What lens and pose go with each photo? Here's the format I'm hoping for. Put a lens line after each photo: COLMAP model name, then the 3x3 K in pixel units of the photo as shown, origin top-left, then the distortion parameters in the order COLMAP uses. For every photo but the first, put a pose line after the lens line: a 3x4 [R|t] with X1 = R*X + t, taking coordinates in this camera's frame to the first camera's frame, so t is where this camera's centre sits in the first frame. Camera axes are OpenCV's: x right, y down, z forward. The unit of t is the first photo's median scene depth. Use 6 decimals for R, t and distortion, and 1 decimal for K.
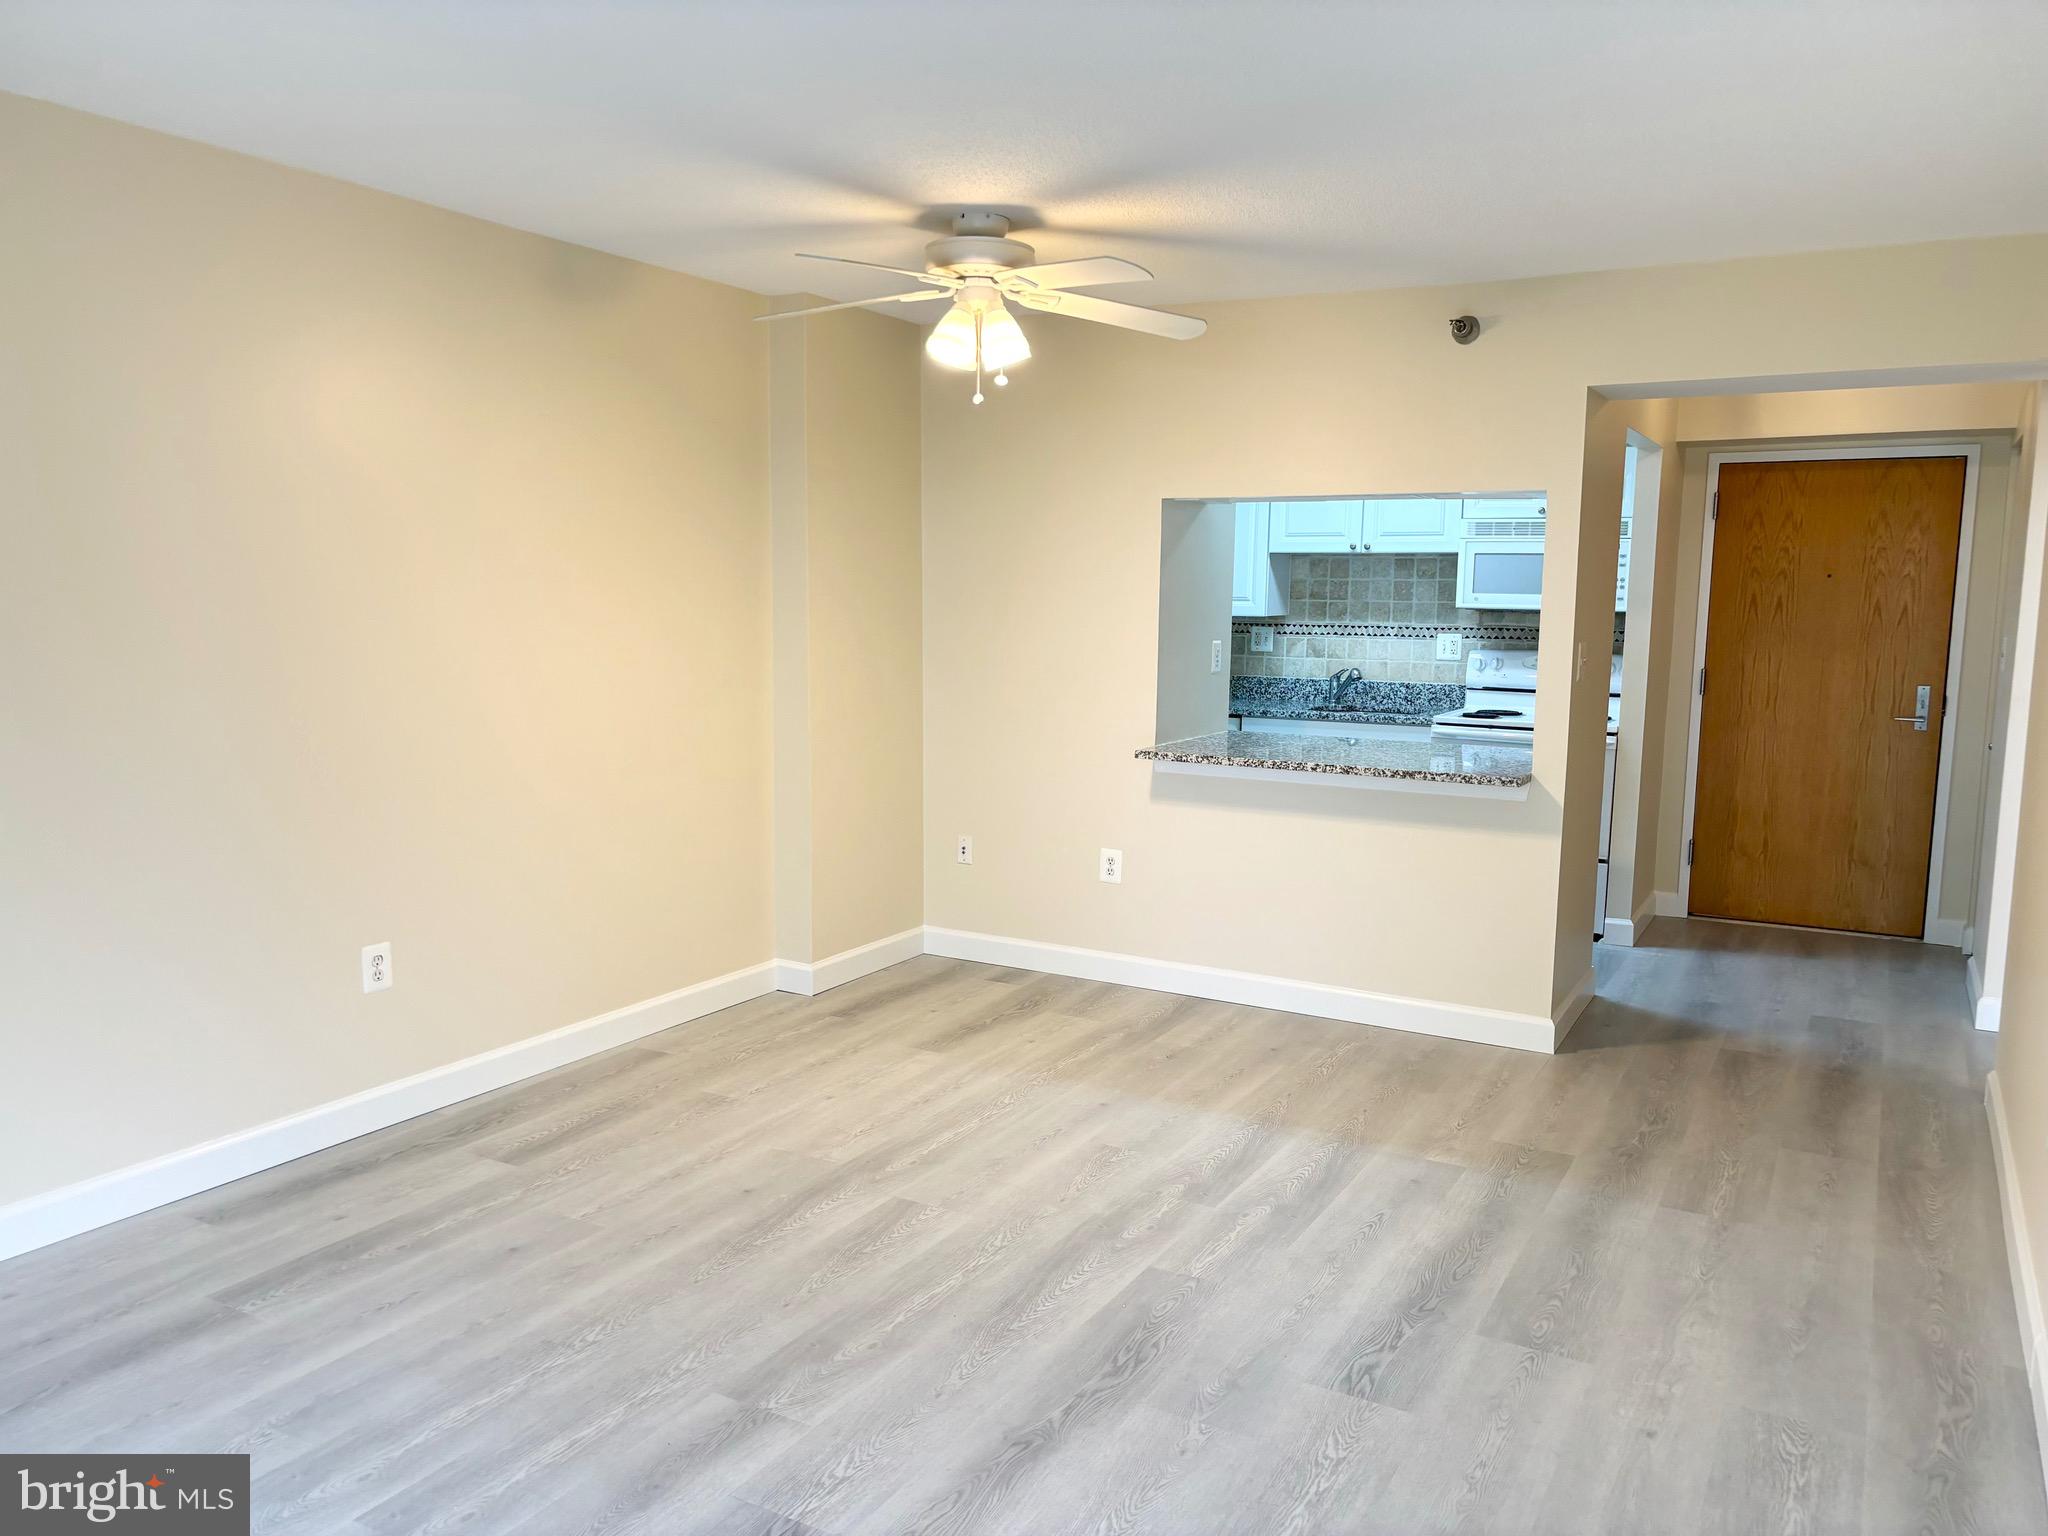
lens RADIAL K [[1546.6, 0, 1016.9], [0, 1546.6, 777.7], [0, 0, 1]] dist [0.067795, -0.072403]
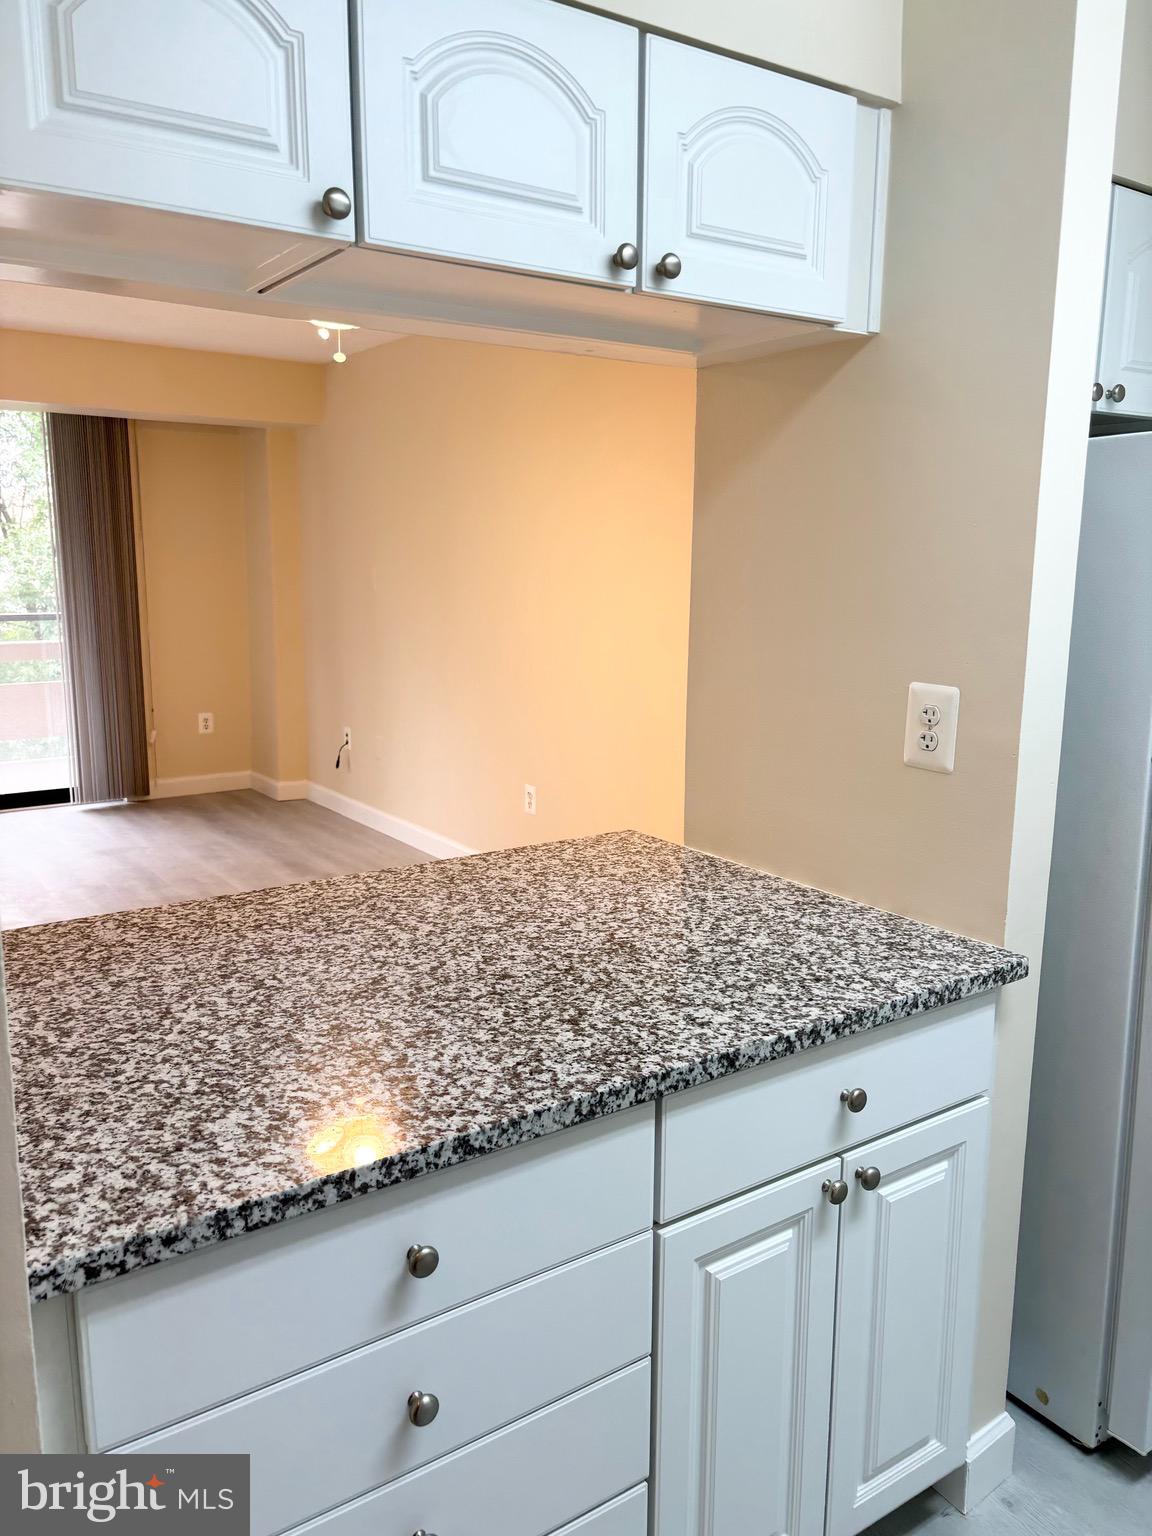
lens RADIAL K [[1164.7, 0, 575.7], [0, 1164.7, 765.0], [0, 0, 1]] dist [0.066578, -0.072741]
pose [[-0.438477, 0.139772, -0.887807, 0.625586], [-0.124995, 0.968749, 0.214248, -0.174787], [0.890008, 0.204915, -0.407303, 1.523995]]
